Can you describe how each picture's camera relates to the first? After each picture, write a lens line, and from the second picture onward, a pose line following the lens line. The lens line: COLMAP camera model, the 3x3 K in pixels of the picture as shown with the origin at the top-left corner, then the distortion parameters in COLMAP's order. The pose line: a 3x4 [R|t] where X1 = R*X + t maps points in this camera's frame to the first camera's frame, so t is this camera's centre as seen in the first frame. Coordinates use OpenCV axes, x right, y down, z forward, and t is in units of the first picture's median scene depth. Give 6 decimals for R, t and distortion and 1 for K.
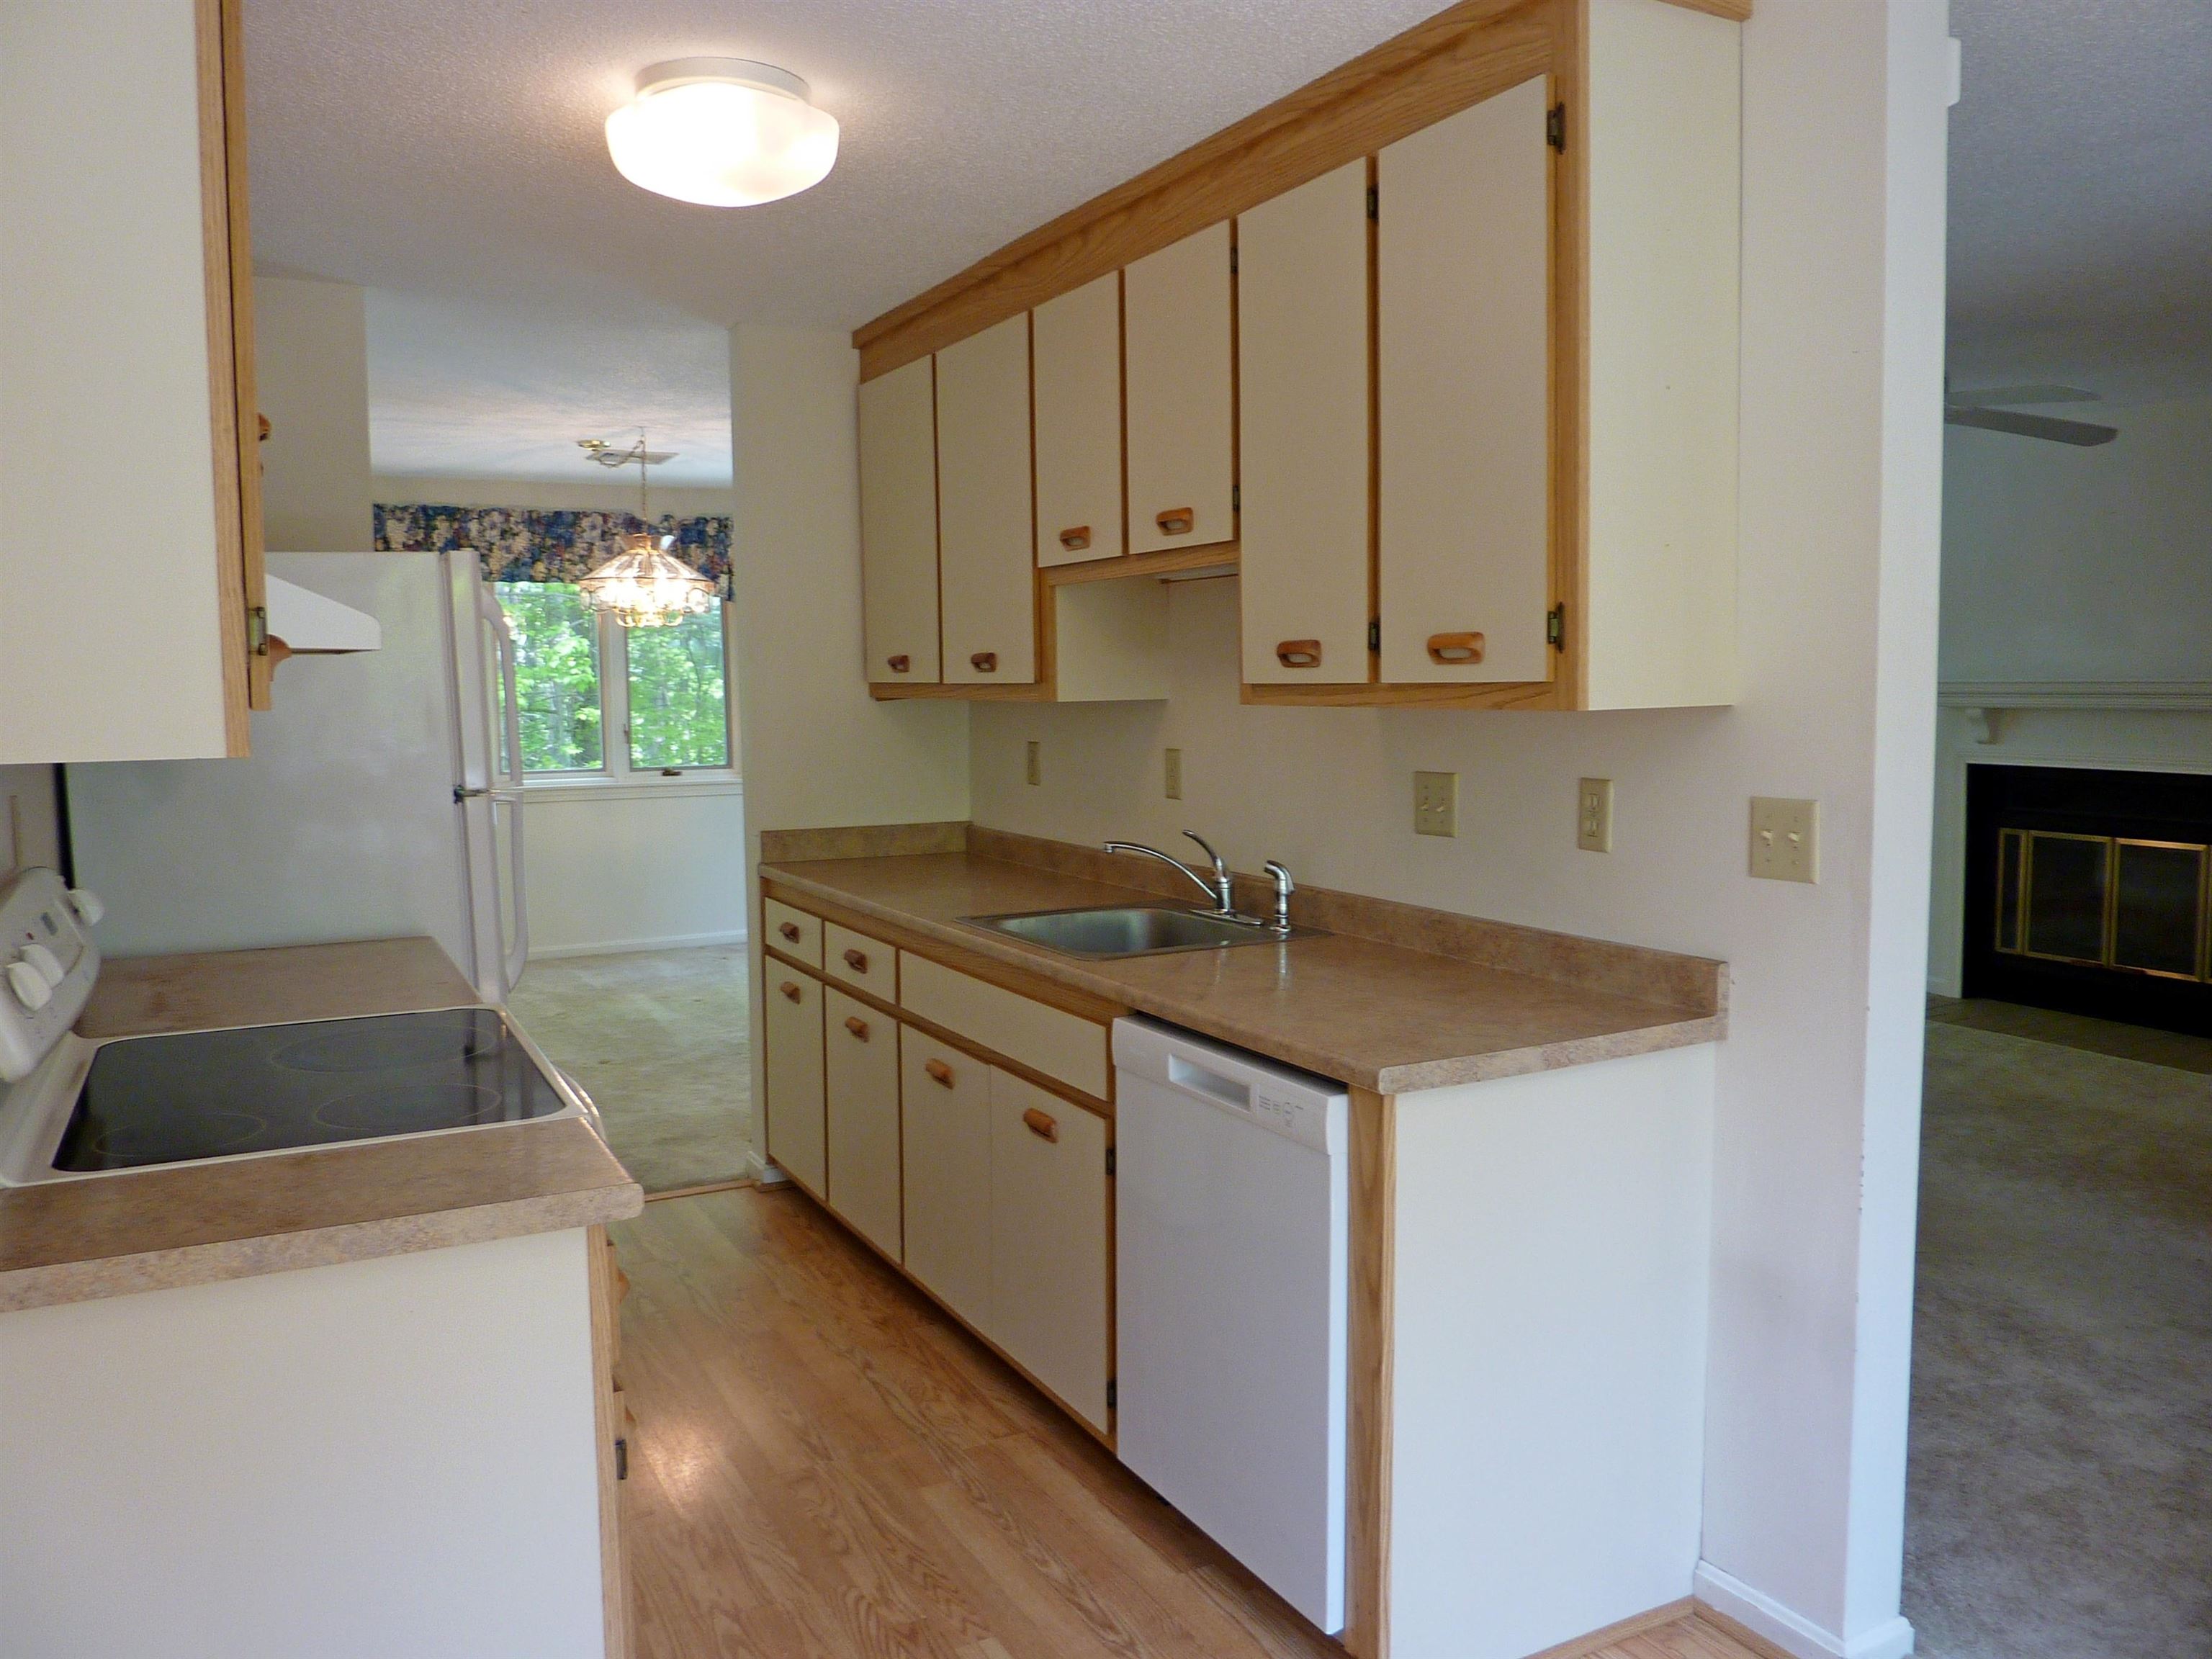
lens RADIAL K [[1639.4, 0, 1107.9], [0, 1639.4, 814.0], [0, 0, 1]] dist [-0.038396, -0.001753]
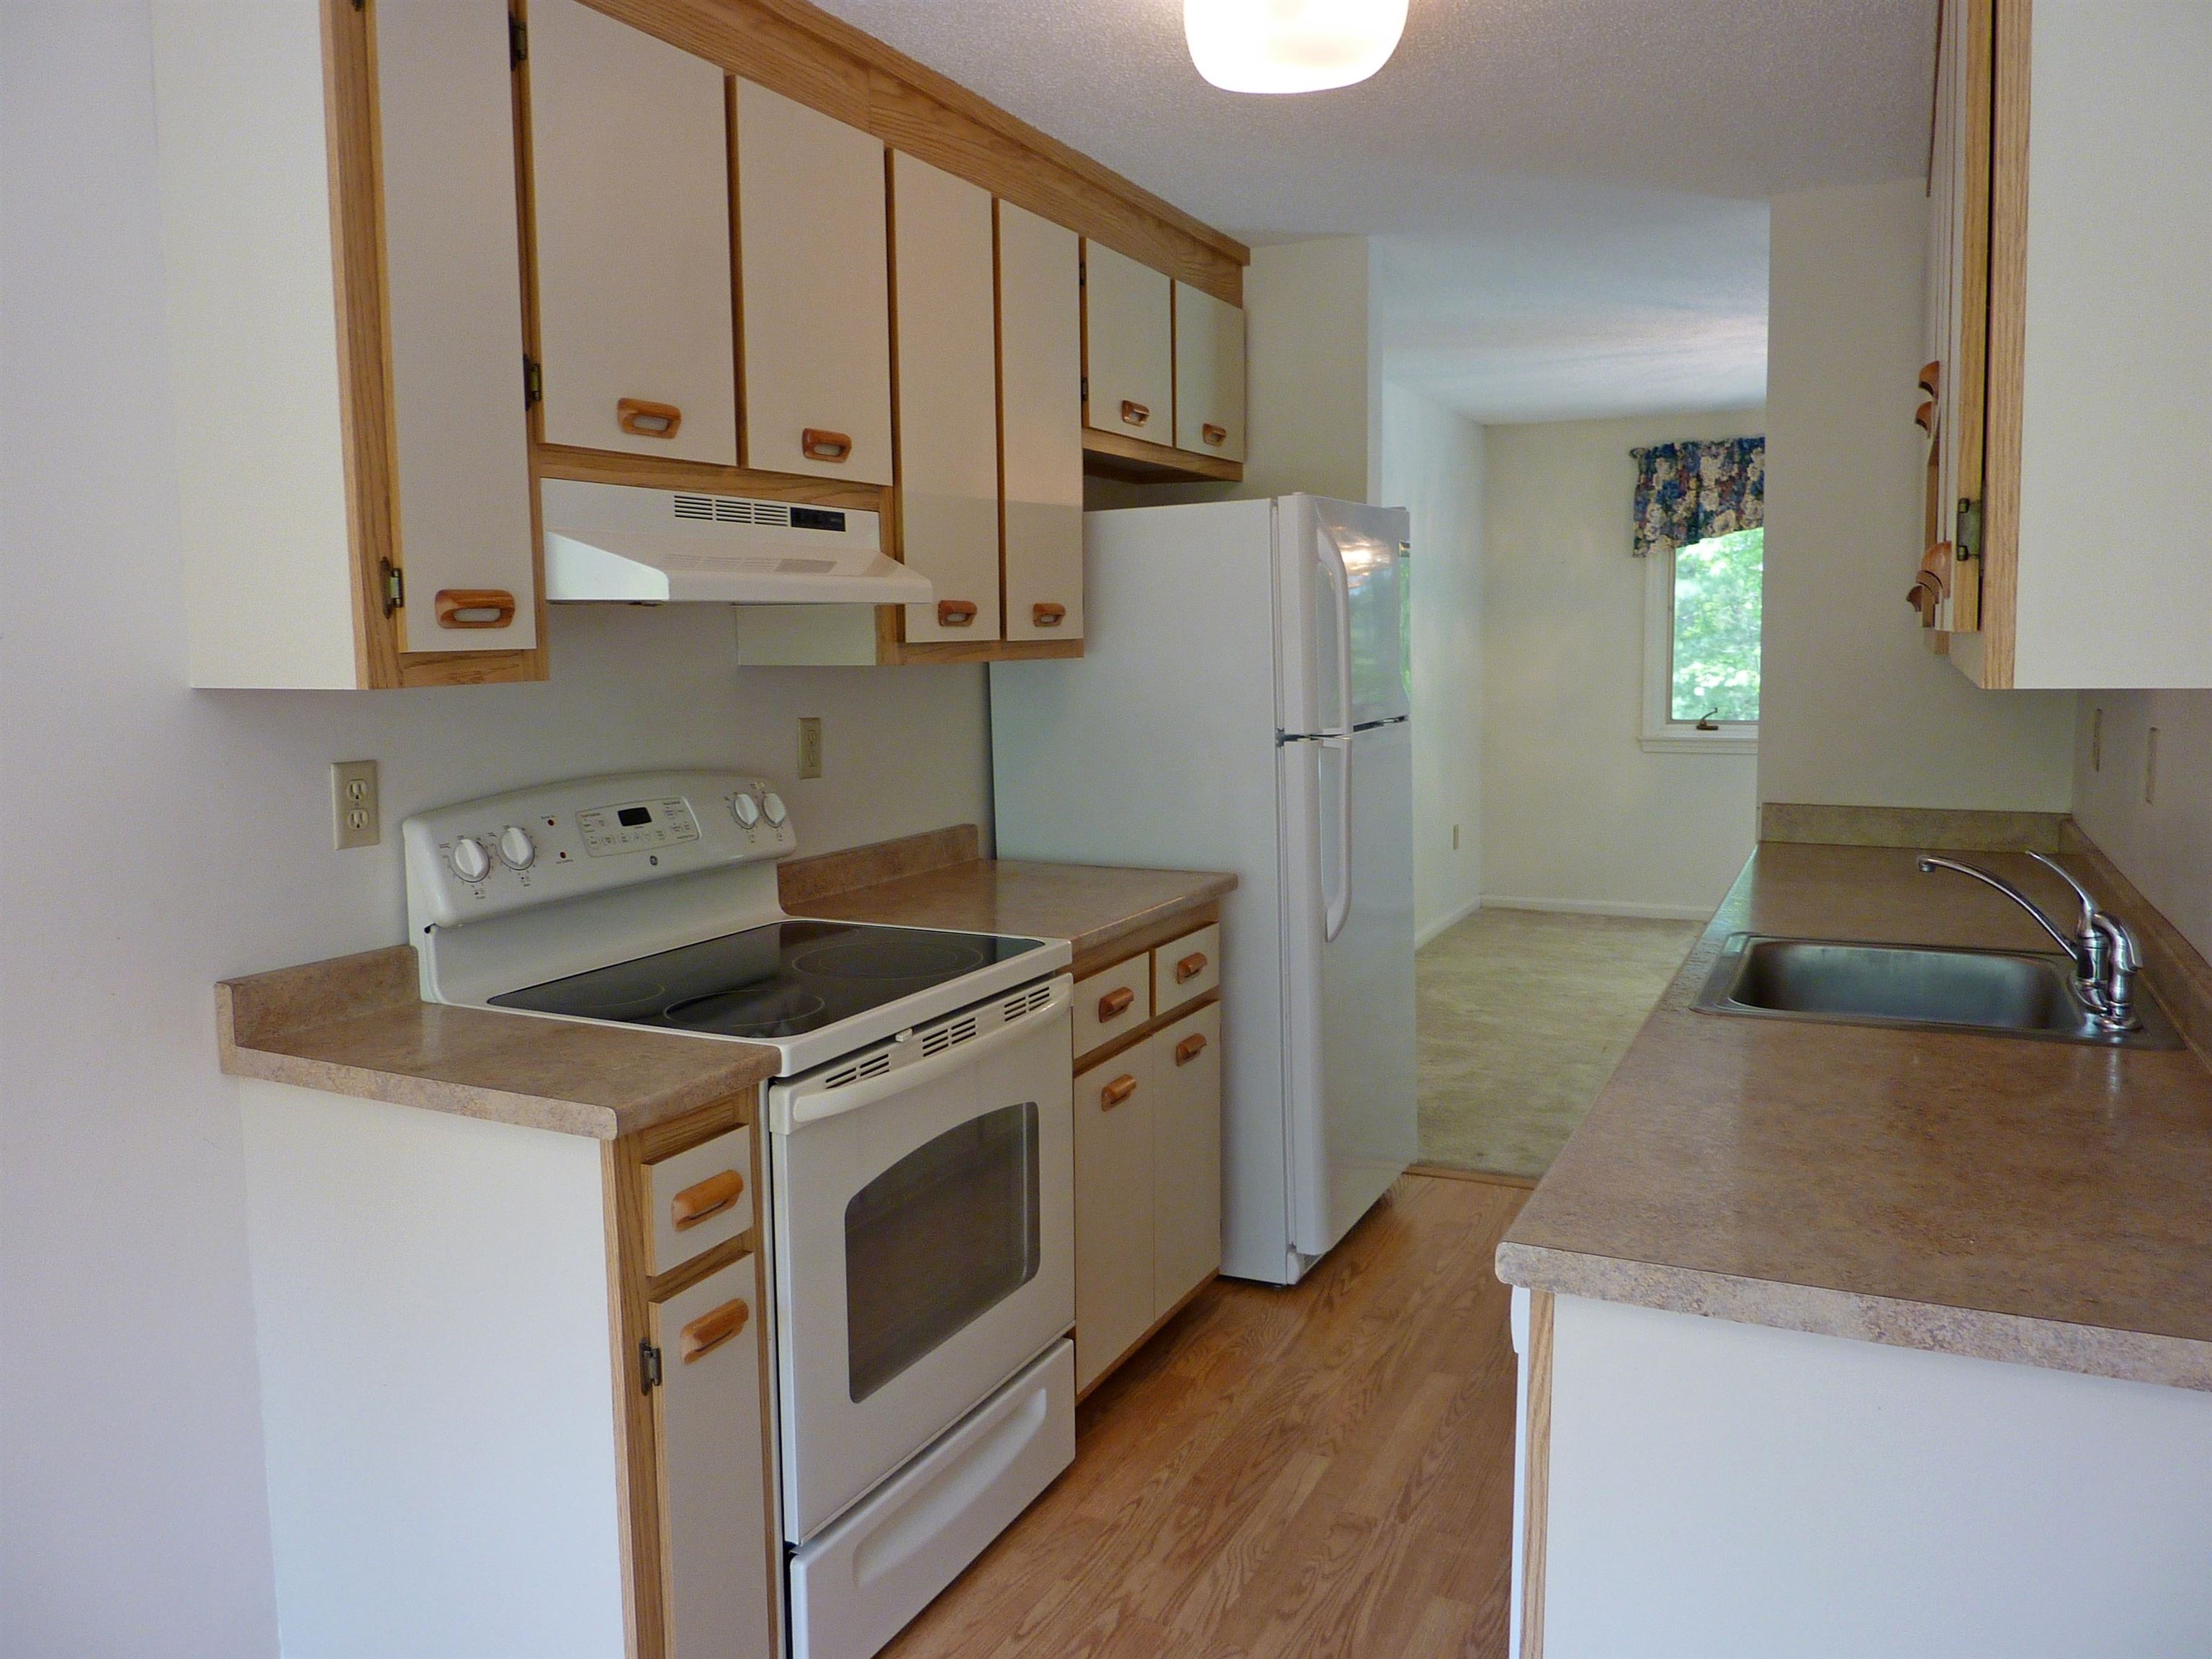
lens RADIAL K [[1639.4, 0, 1089.5], [0, 1639.4, 798.3], [0, 0, 1]] dist [-0.038396, -0.001753]
pose [[0.578800, 0.083461, -0.811187, 0.185817], [-0.060843, 0.996396, 0.059103, -0.014177], [0.813197, 0.015146, 0.581792, 0.160457]]
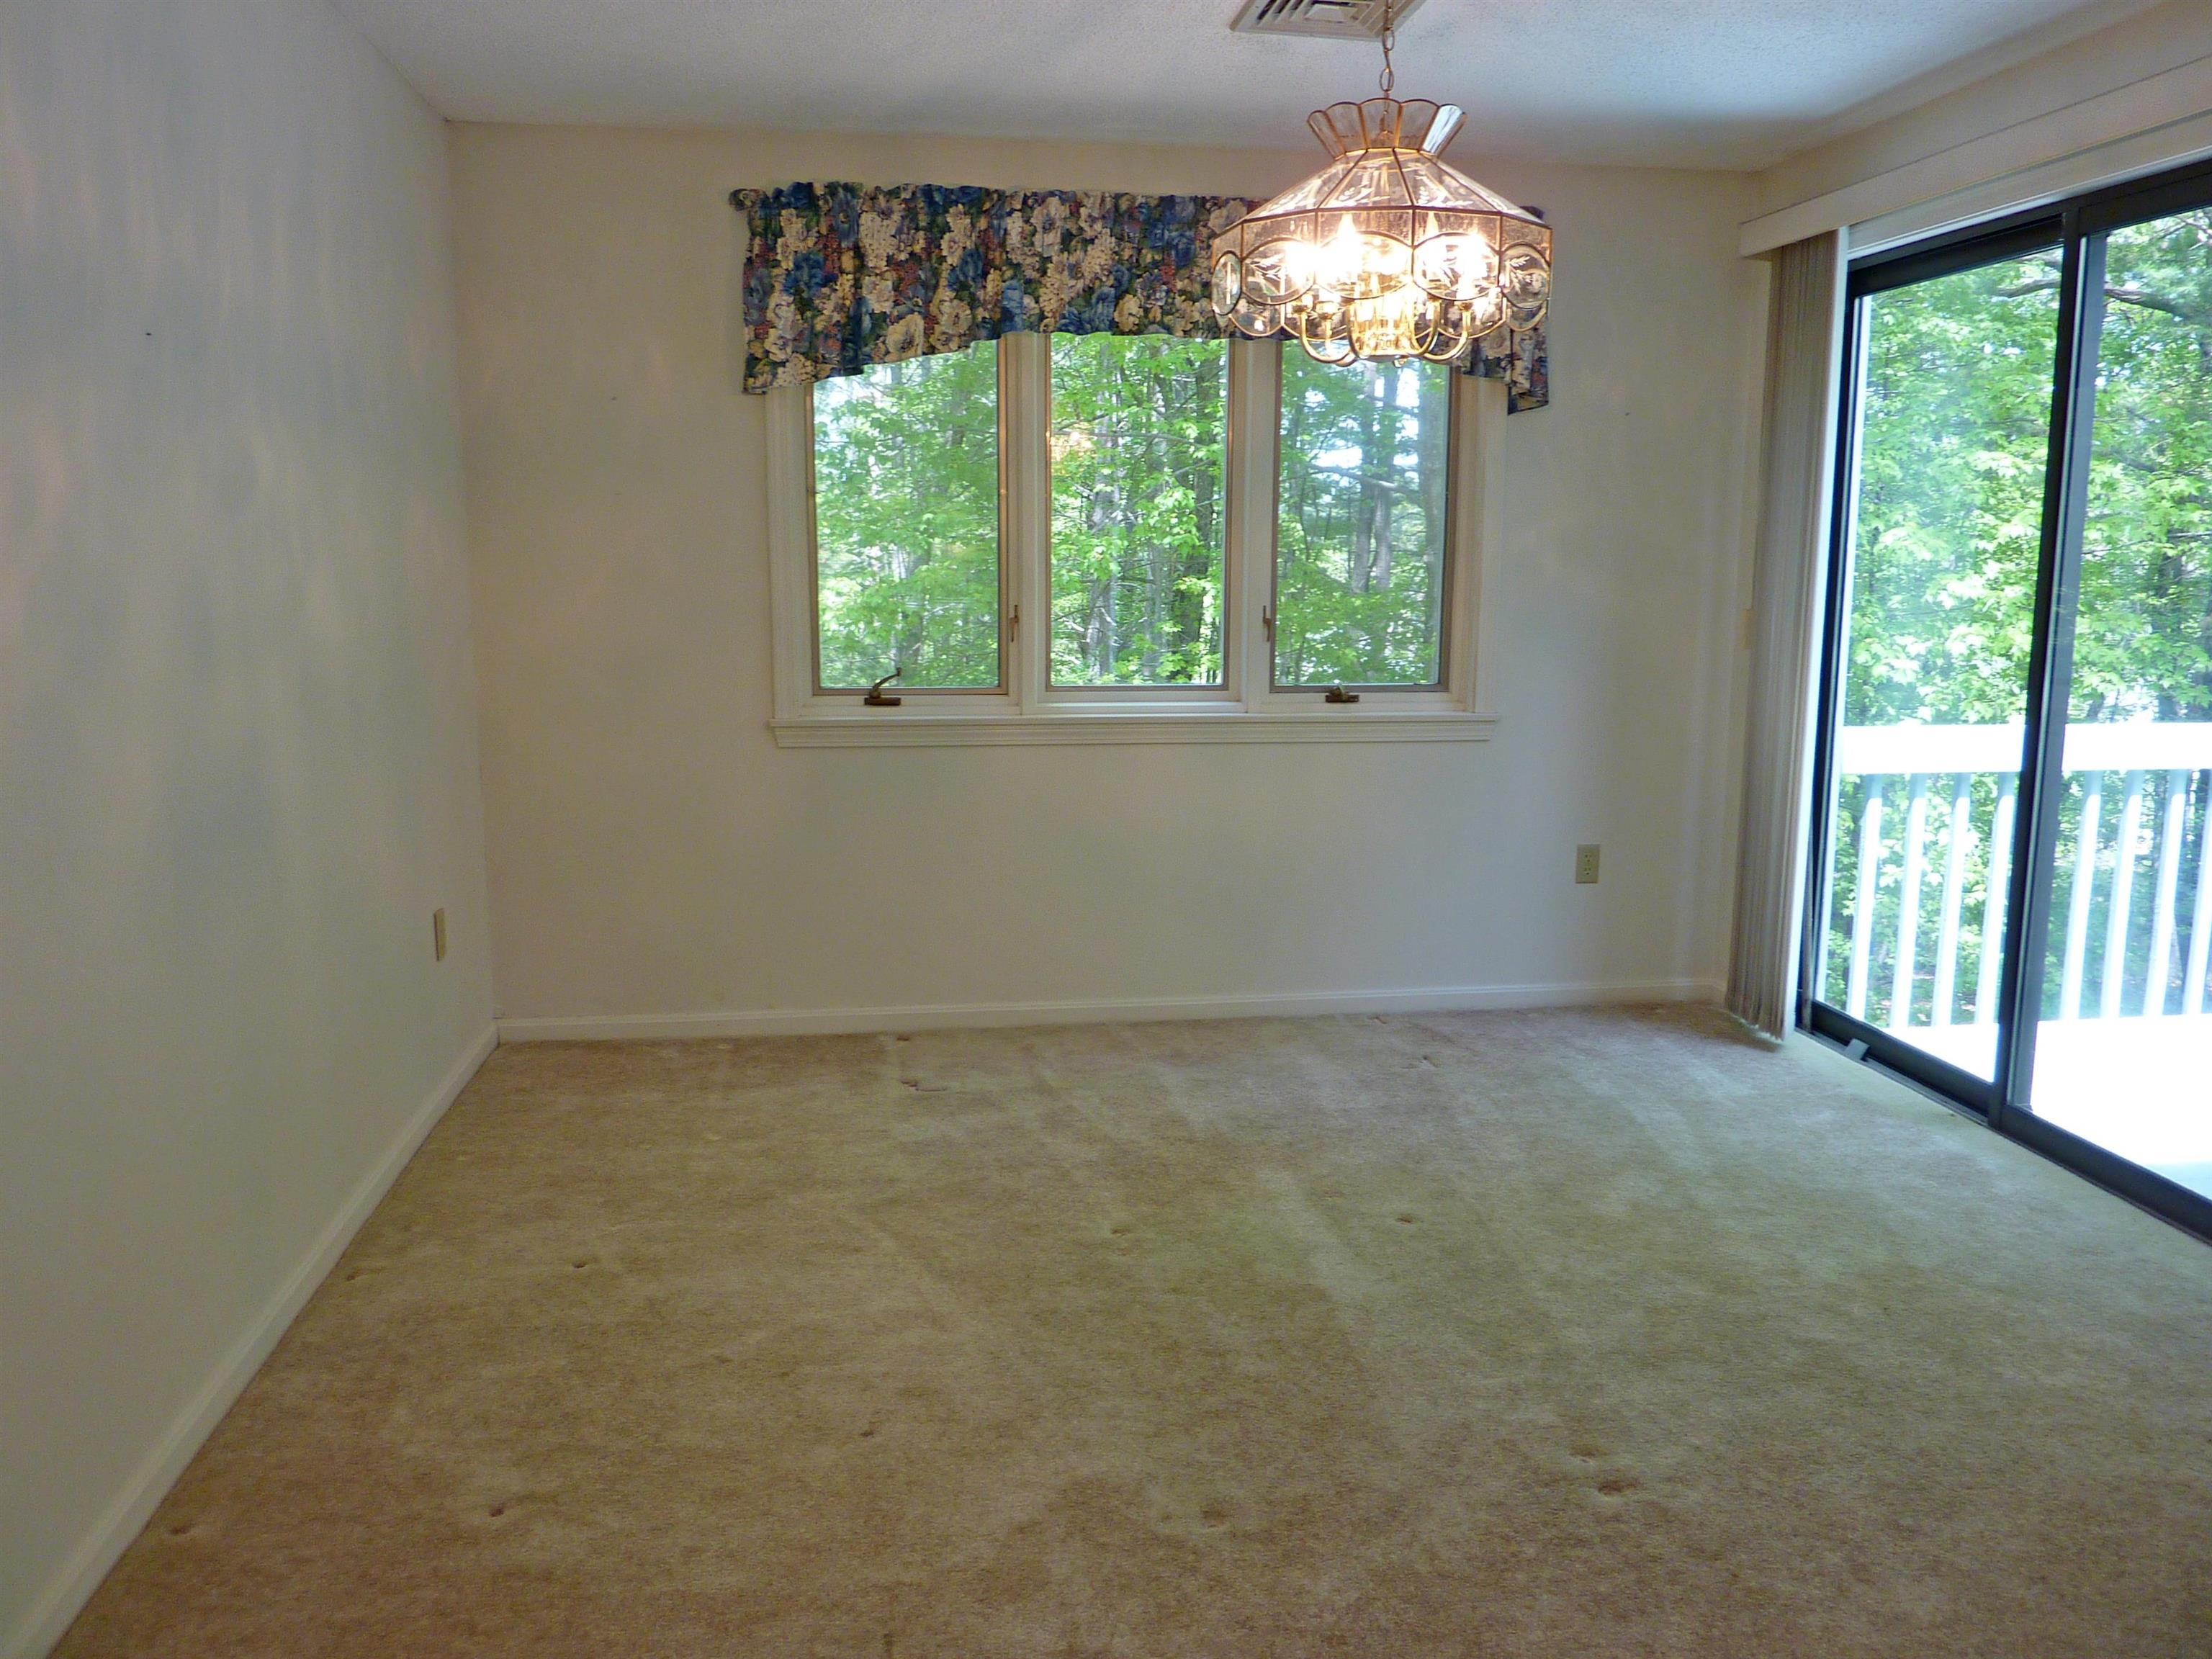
lens RADIAL K [[1639.4, 0, 1113.0], [0, 1639.4, 836.1], [0, 0, 1]] dist [-0.038396, -0.001753]
pose [[0.938834, 0.075796, -0.335926, -0.202380], [-0.045955, 0.994328, 0.095920, -0.037579], [0.341291, -0.074615, 0.936991, 0.608941]]
